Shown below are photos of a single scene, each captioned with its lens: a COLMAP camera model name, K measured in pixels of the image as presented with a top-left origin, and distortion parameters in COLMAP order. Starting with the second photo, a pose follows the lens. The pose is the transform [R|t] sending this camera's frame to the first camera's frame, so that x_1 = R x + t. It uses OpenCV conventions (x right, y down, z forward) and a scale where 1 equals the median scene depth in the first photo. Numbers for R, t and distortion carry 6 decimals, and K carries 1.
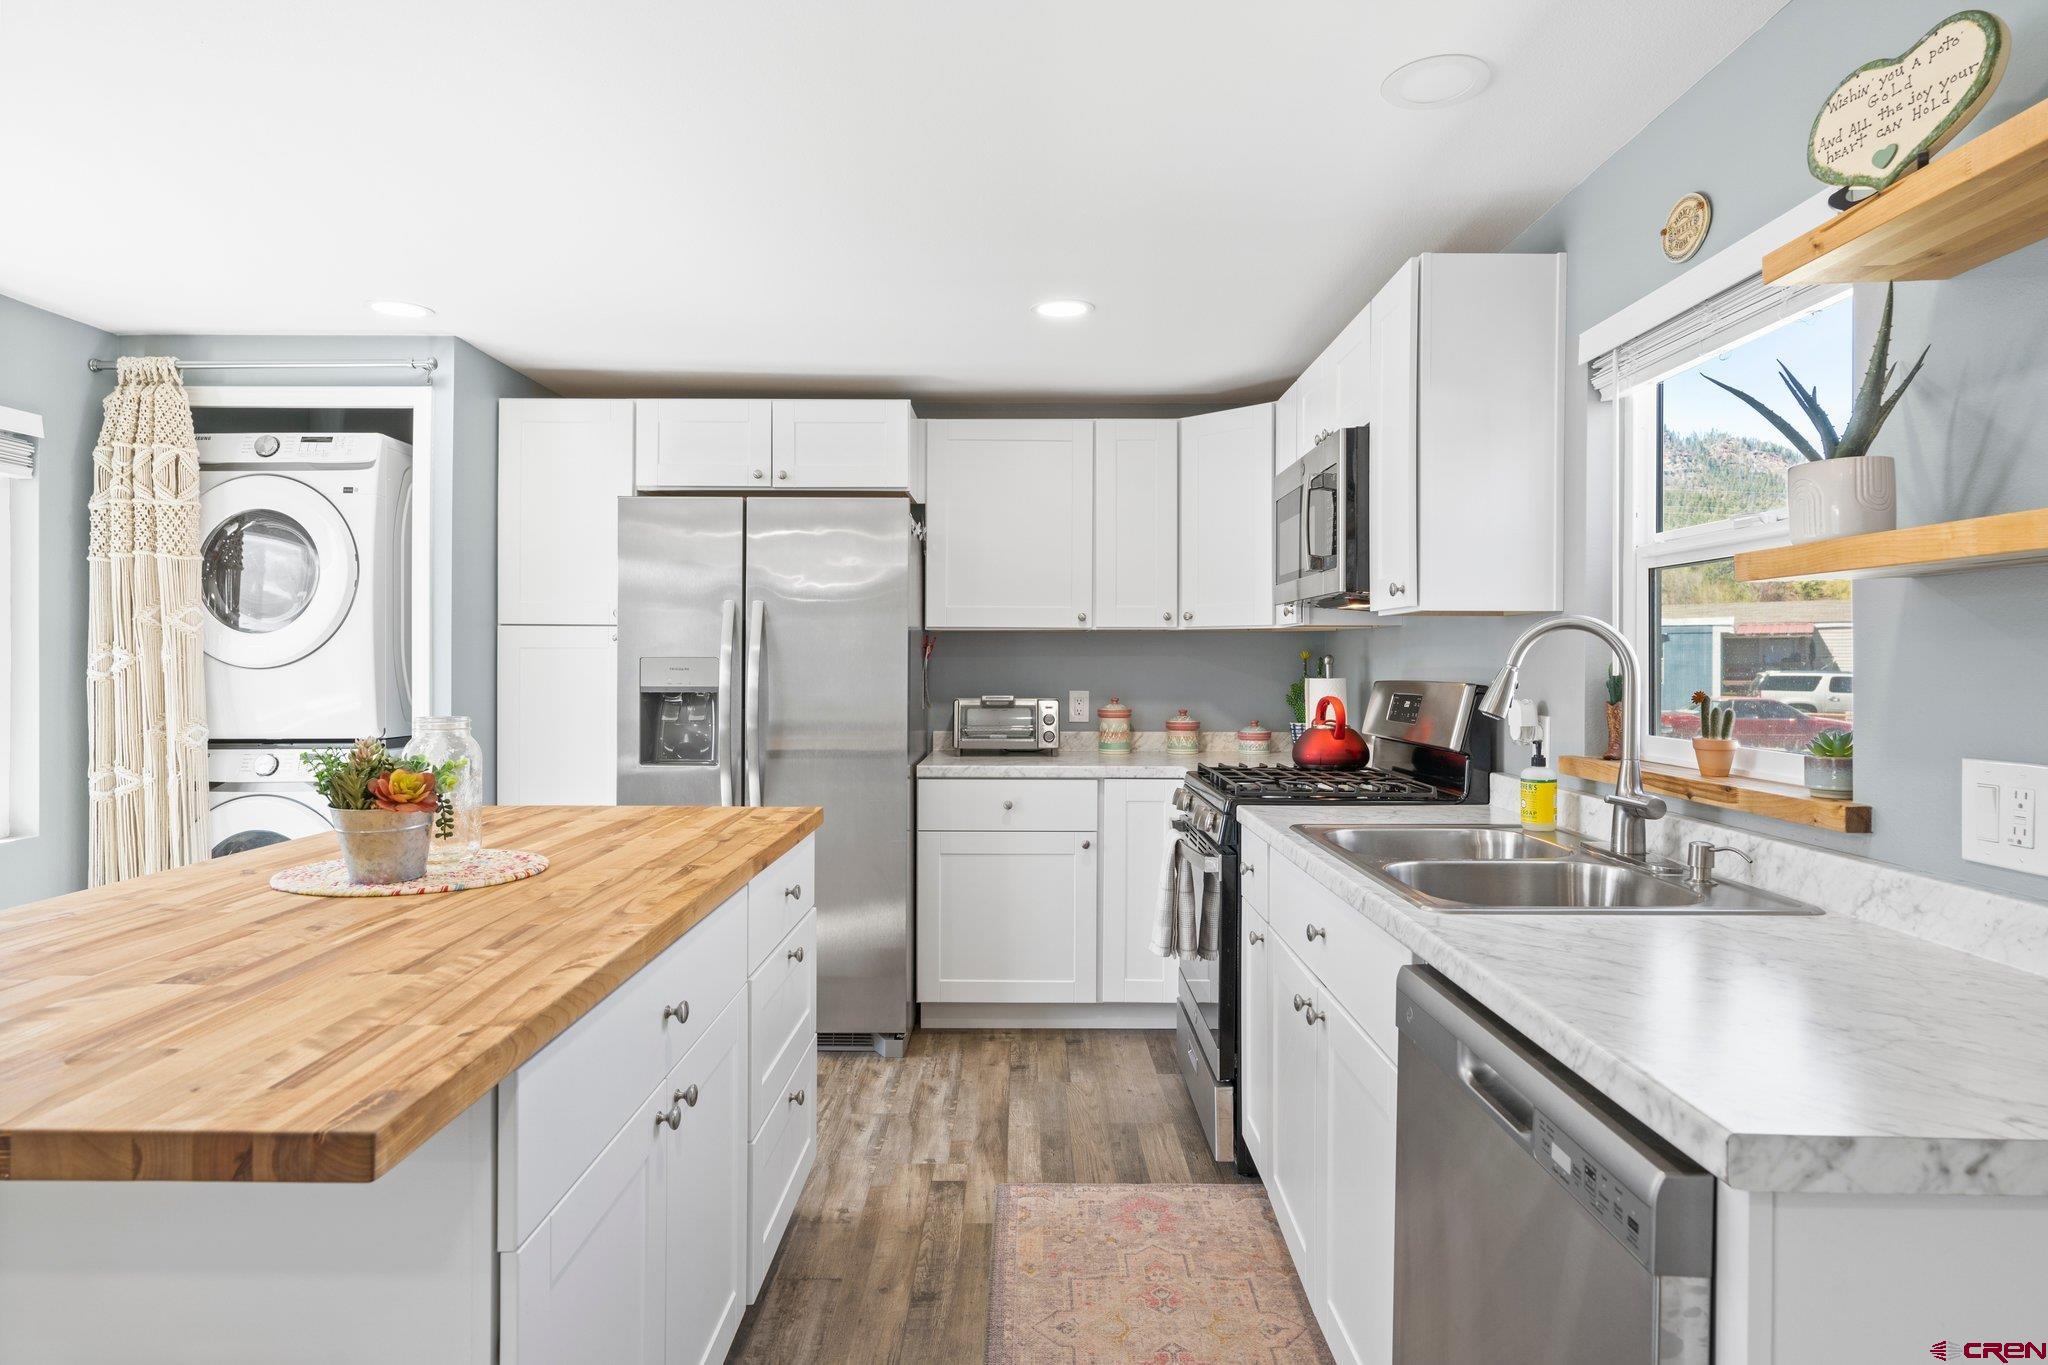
lens RADIAL K [[1131.6, 0, 1017.0], [0, 1131.6, 671.6], [0, 0, 1]] dist [-0.005887, 0.002262]
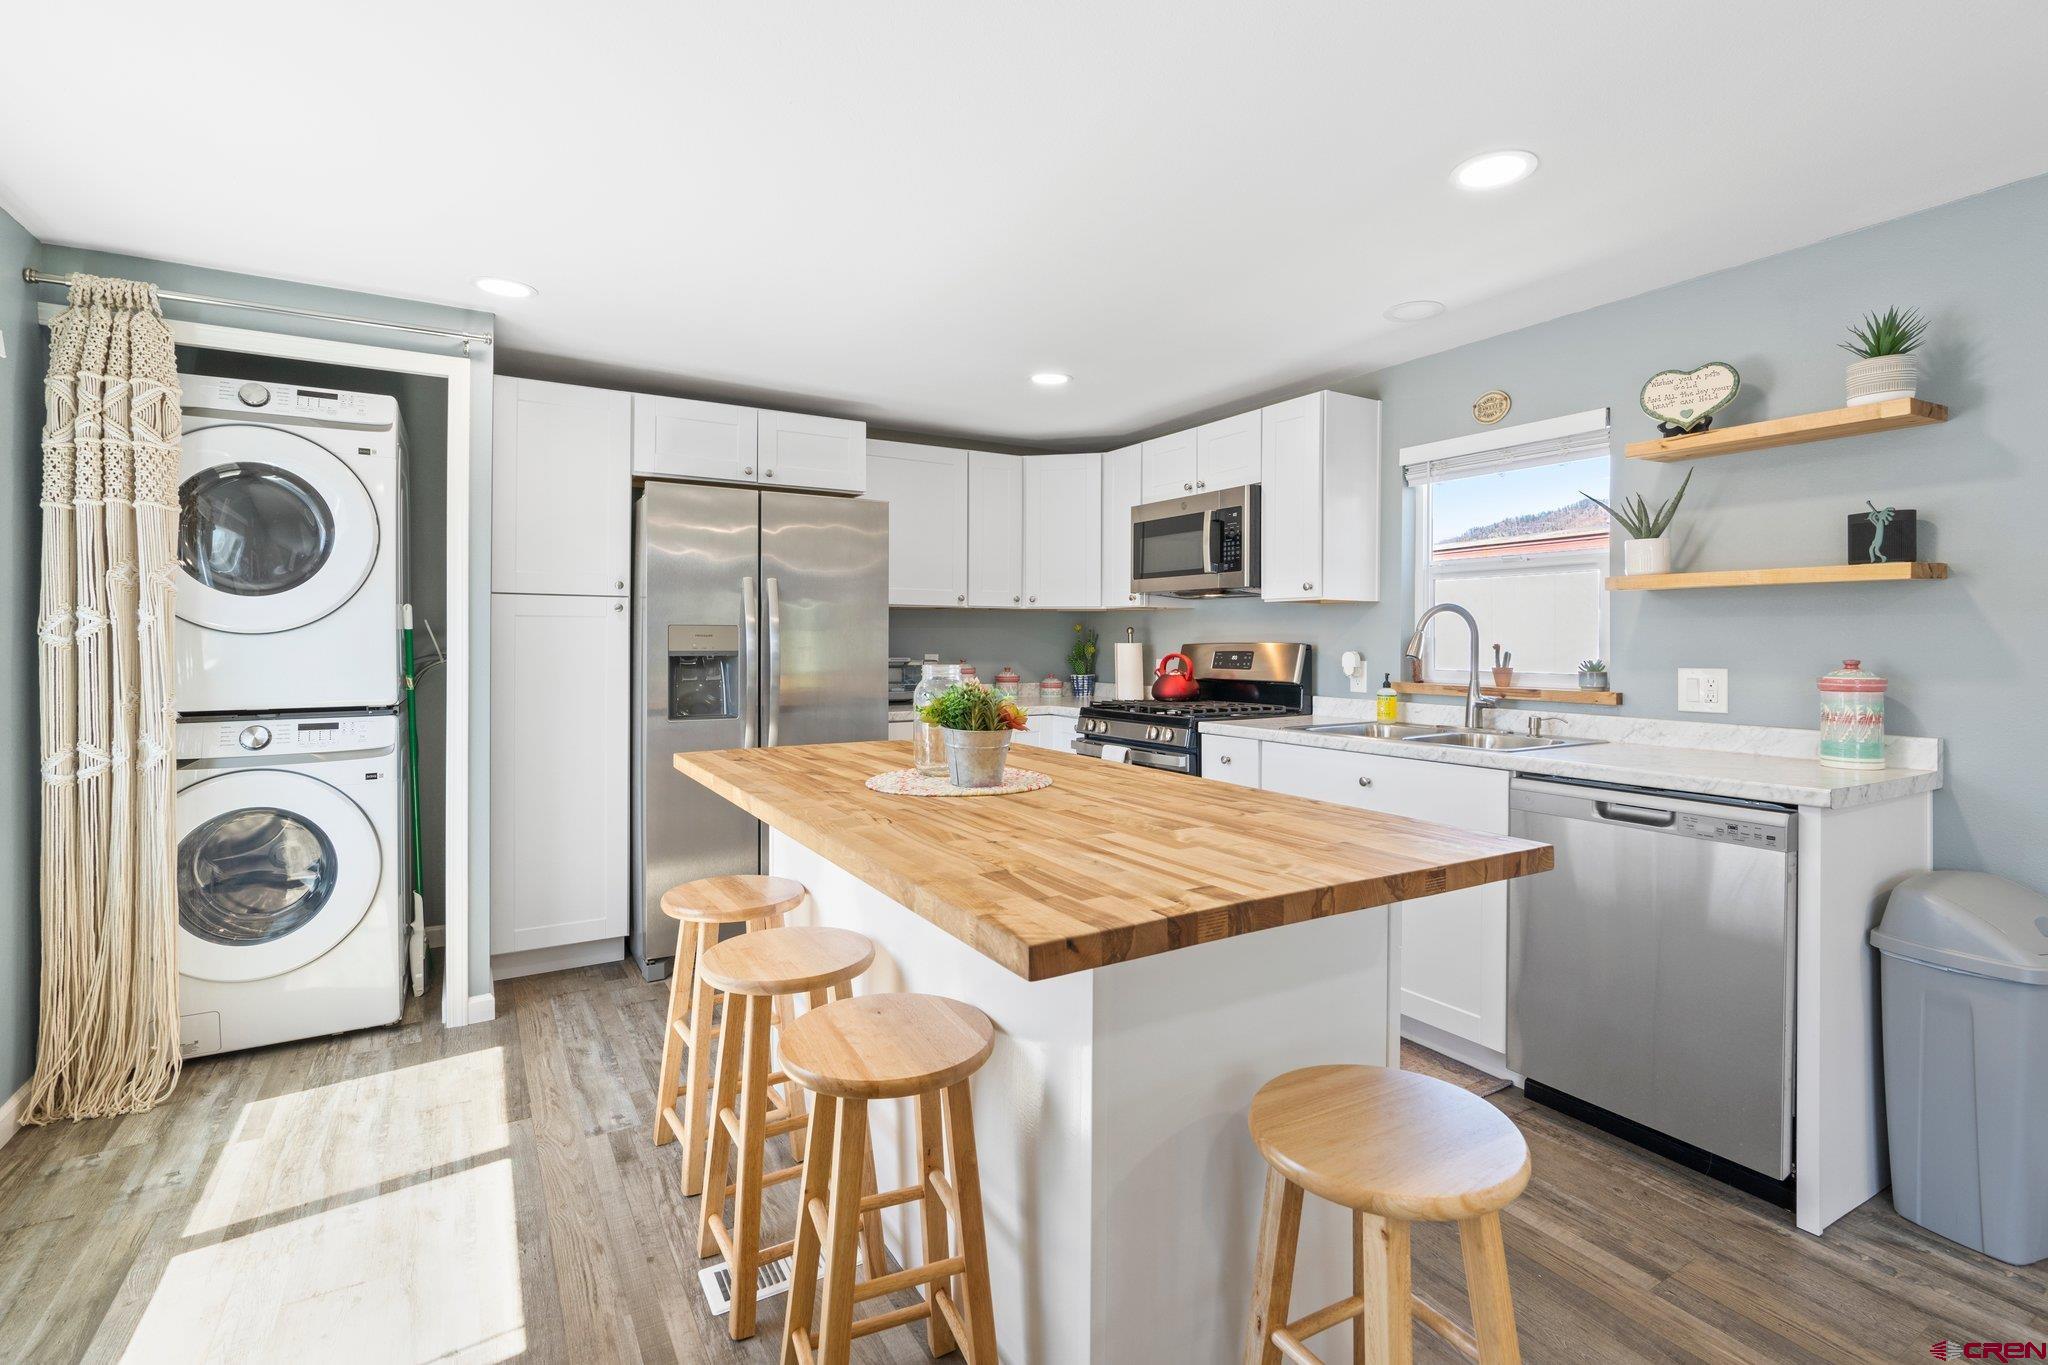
lens RADIAL K [[940.5, 0, 1043.0], [0, 940.5, 648.4], [0, 0, 1]] dist [-0.003134, 0.000729]
pose [[0.856984, -0.005013, 0.515318, -0.525849], [0.003973, 0.999987, 0.003121, 0.009880], [-0.515328, -0.000628, 0.856993, 0.001353]]
